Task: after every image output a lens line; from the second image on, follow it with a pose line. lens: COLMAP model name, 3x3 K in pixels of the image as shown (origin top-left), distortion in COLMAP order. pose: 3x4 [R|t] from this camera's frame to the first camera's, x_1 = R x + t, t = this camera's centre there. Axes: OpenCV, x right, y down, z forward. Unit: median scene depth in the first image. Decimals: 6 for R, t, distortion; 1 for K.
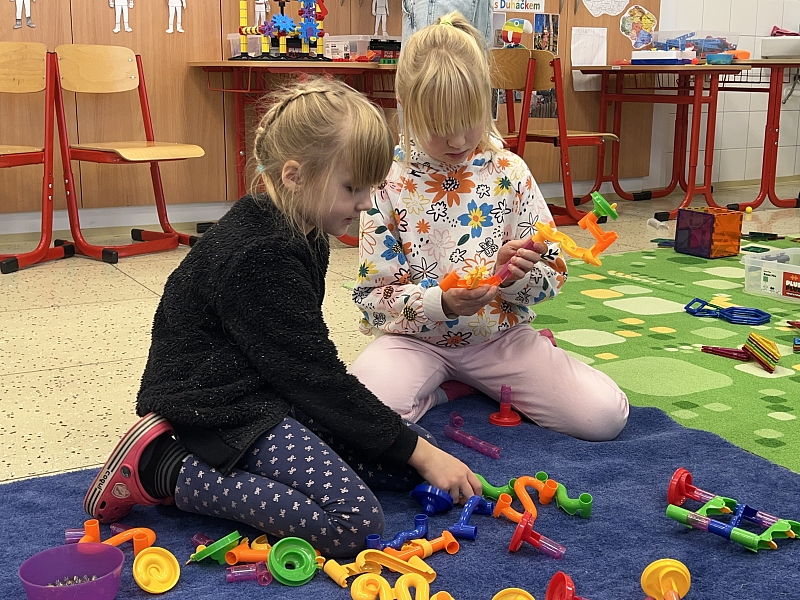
lens RADIAL K [[1001.3, 0, 399.3], [0, 1001.3, 299.7], [0, 0, 1]] dist [0.040398, 0.000000]
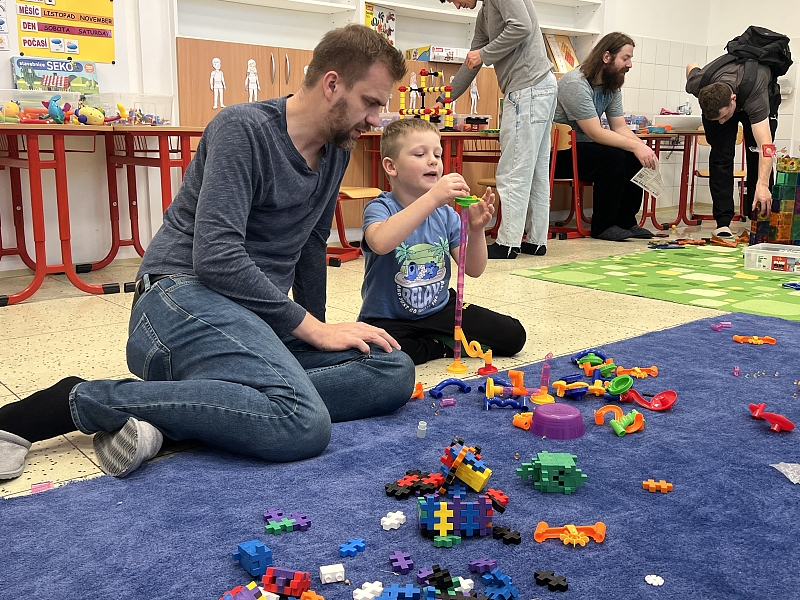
lens RADIAL K [[803.6, 0, 400.7], [0, 803.6, 300.9], [0, 0, 1]] dist [-0.004345, 0.000000]
pose [[0.982797, -0.036902, 0.180964, -0.332469], [0.040240, 0.999080, -0.014807, 0.029520], [-0.180251, 0.021834, 0.983378, -0.156087]]
